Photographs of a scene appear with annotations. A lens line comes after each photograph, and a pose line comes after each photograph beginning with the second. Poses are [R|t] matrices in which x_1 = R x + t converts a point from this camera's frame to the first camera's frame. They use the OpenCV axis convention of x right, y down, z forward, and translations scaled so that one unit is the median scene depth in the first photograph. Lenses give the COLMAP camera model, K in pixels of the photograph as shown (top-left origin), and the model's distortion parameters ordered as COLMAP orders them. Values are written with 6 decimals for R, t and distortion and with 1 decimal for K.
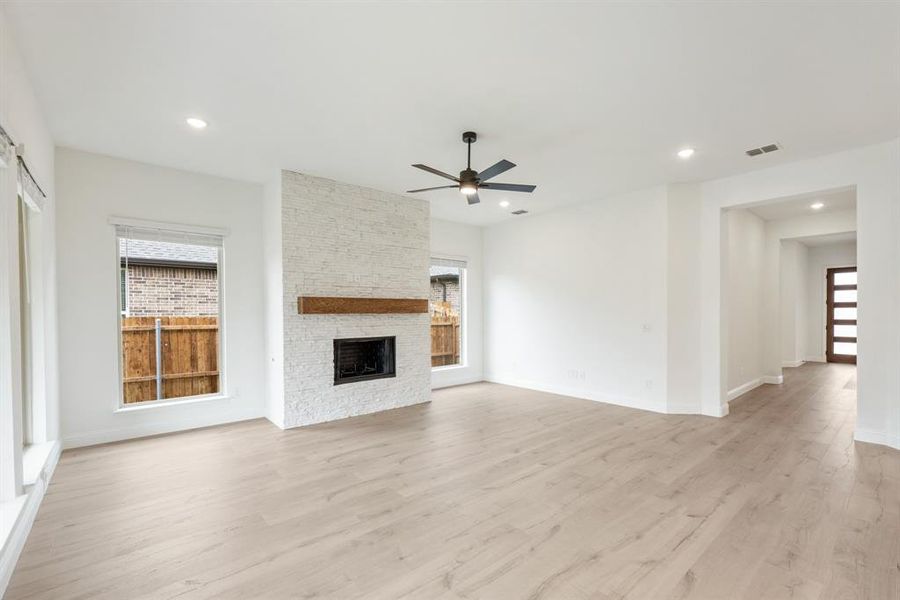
lens RADIAL K [[386.9, 0, 456.8], [0, 386.9, 299.0], [0, 0, 1]] dist [0.000397, 0.000053]
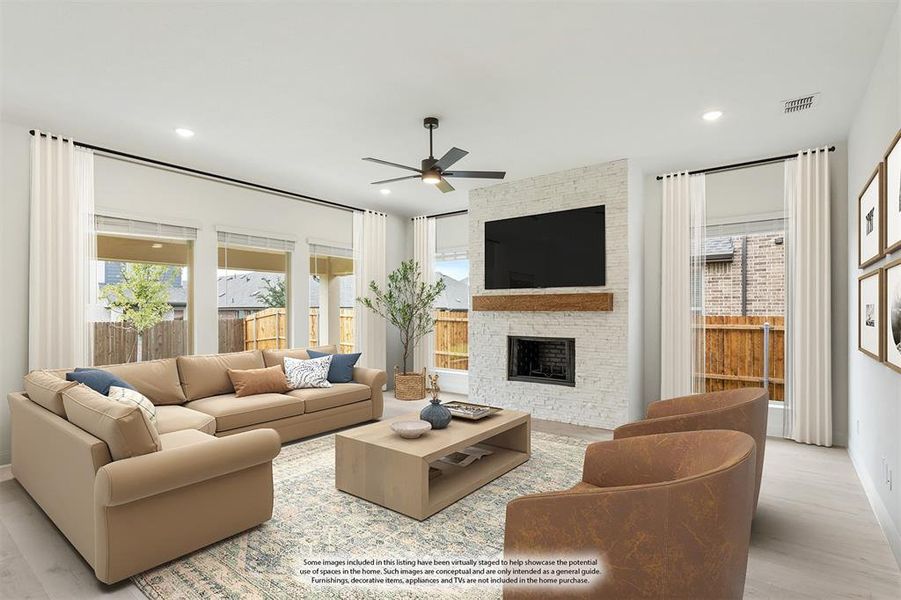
lens RADIAL K [[450.7, 0, 449.9], [0, 450.7, 308.6], [0, 0, 1]] dist [0.022518, 0.000079]
pose [[0.208619, 0.000317, -0.977997, 0.817655], [0.029519, 0.999542, 0.006620, 0.018373], [0.977551, -0.030250, 0.208514, 0.587583]]
